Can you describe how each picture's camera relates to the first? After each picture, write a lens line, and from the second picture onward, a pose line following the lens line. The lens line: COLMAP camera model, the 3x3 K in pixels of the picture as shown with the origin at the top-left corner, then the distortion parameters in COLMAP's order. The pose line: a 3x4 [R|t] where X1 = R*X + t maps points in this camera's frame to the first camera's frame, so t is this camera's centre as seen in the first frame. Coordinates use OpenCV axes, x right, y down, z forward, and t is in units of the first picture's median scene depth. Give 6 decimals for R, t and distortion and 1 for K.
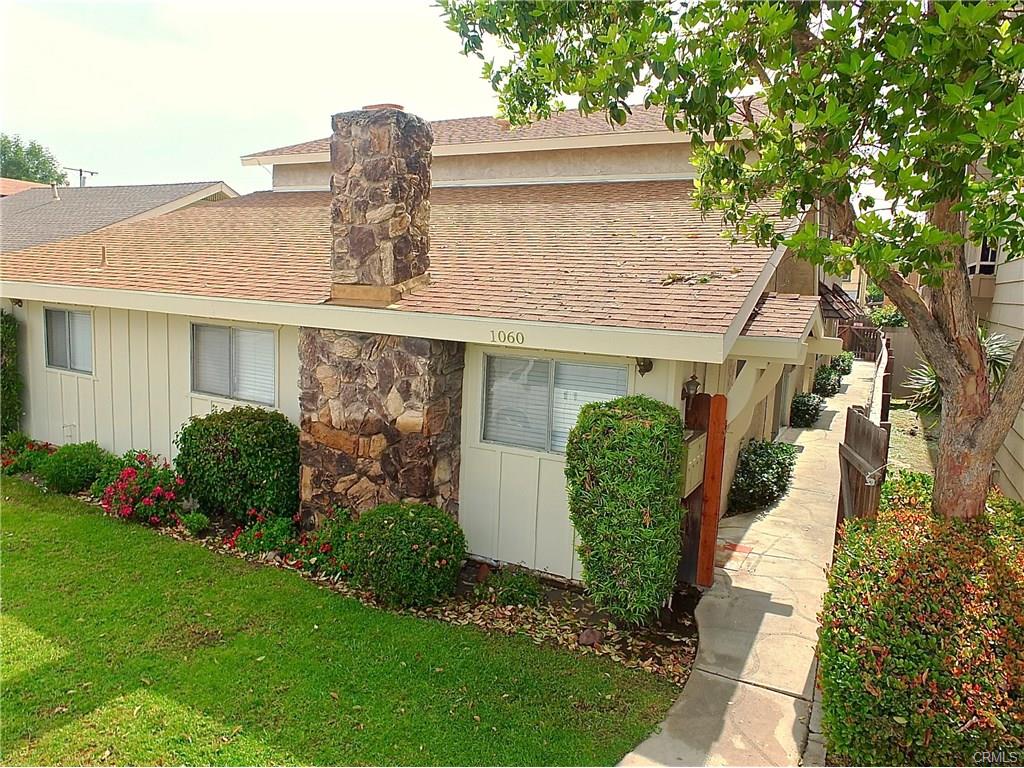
lens RADIAL K [[697.3, 0, 531.6], [0, 697.3, 381.6], [0, 0, 1]] dist [-0.020887, 0.005602]
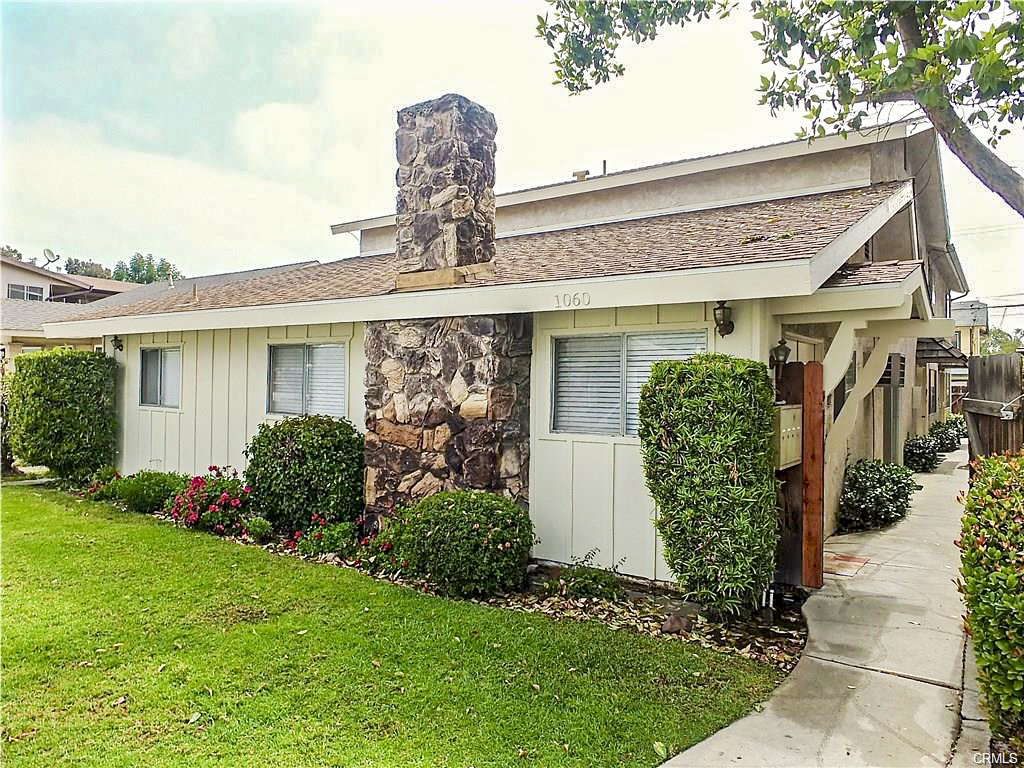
lens RADIAL K [[697.3, 0, 531.6], [0, 697.3, 381.6], [0, 0, 1]] dist [-0.020887, 0.005602]
pose [[0.991072, -0.035168, -0.128607, 0.024794], [0.016063, 0.989054, -0.146676, 0.163729], [0.132357, 0.143301, 0.980789, 0.081342]]
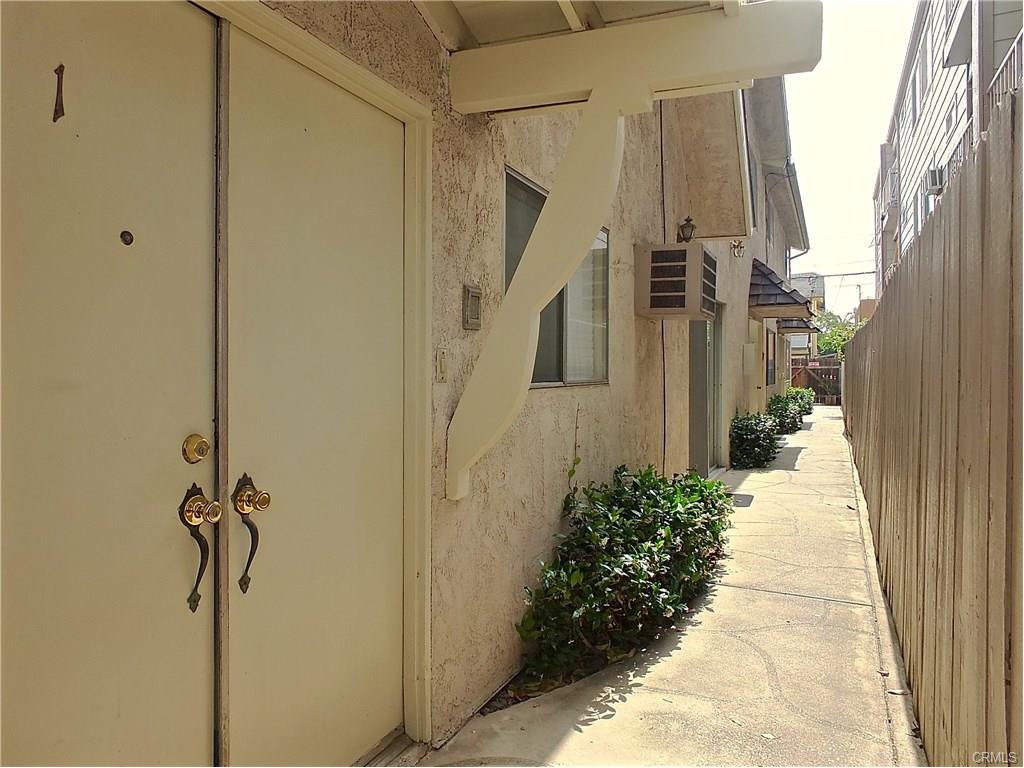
lens RADIAL K [[709.8, 0, 512.0], [0, 709.8, 384.0], [0, 0, 1]] dist [-0.037878, 0.000393]
pose [[0.998113, -0.046059, 0.040605, 0.368915], [0.050472, 0.992038, -0.115384, 0.119567], [-0.034967, 0.117216, 0.992491, 0.893575]]
